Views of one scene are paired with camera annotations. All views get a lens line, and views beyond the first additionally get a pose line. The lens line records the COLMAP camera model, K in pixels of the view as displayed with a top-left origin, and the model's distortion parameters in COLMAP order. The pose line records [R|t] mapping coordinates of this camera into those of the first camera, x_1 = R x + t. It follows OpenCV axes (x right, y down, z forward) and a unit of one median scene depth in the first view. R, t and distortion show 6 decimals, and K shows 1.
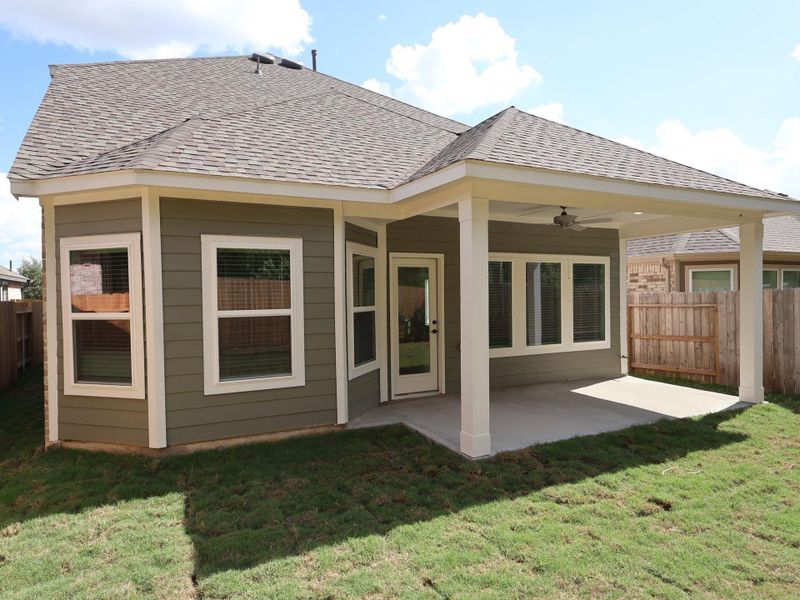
lens RADIAL K [[534.9, 0, 378.1], [0, 534.9, 300.4], [0, 0, 1]] dist [0.003527, 0.000968]
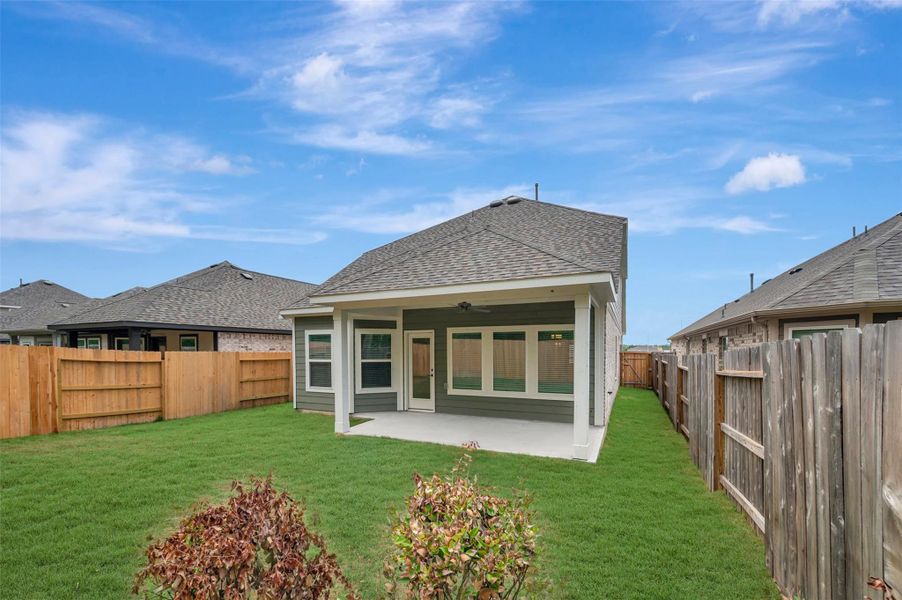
lens RADIAL K [[386.9, 0, 444.8], [0, 386.9, 360.2], [0, 0, 1]] dist [-0.000636, 0.000146]
pose [[0.591860, 0.034450, -0.805304, 1.212199], [-0.010203, 0.999326, 0.035251, -0.037130], [0.805976, -0.012647, 0.591813, 0.323644]]
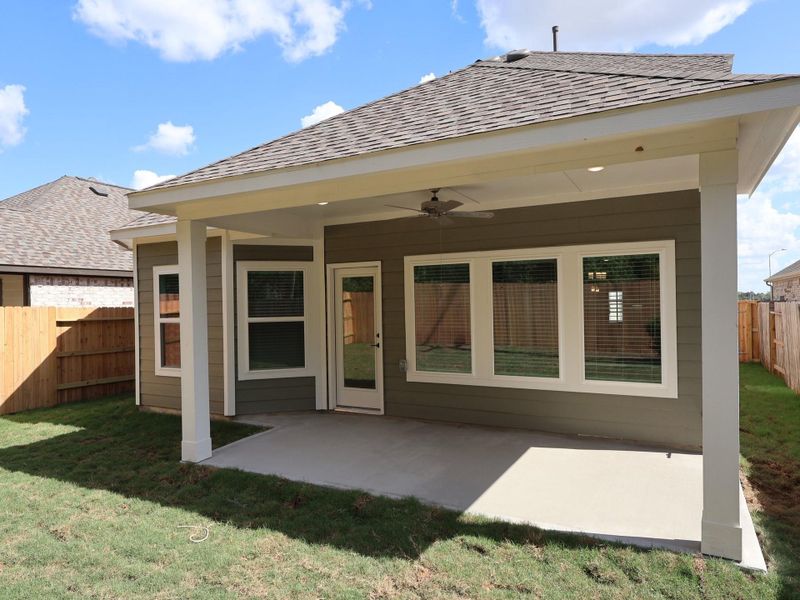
lens RADIAL K [[535.0, 0, 392.5], [0, 535.0, 301.0], [0, 0, 1]] dist [0.001514, 0.000527]
pose [[0.557456, 0.001270, -0.830206, 0.953903], [0.001612, 0.999995, 0.002612, -0.022571], [0.830205, -0.002795, 0.557451, 0.545980]]
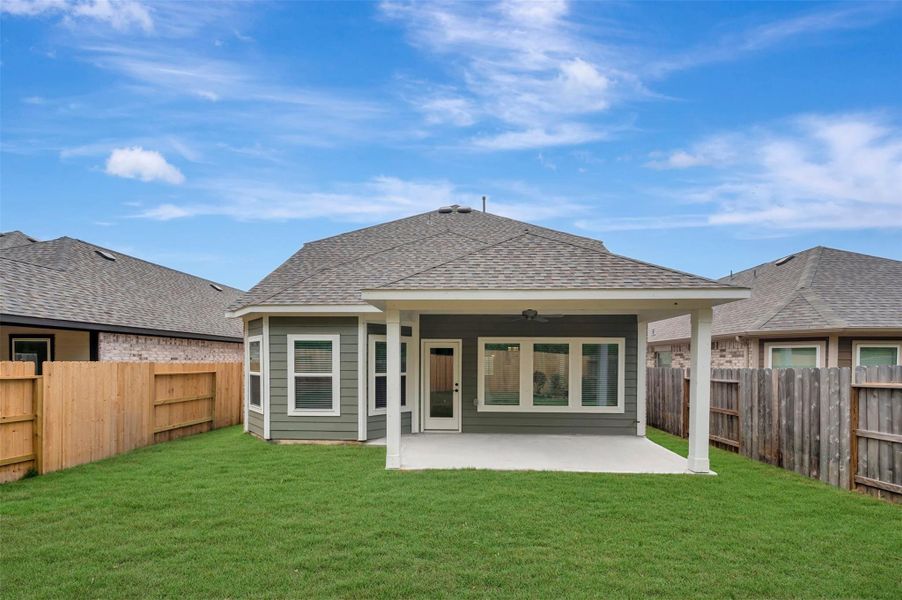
lens RADIAL K [[386.9, 0, 444.8], [0, 386.9, 360.2], [0, 0, 1]] dist [-0.000636, 0.000146]
pose [[0.860531, 0.018120, -0.509075, 0.678478], [-0.020178, 0.999795, 0.001477, -0.030660], [0.508998, 0.009001, 0.860721, 0.050027]]
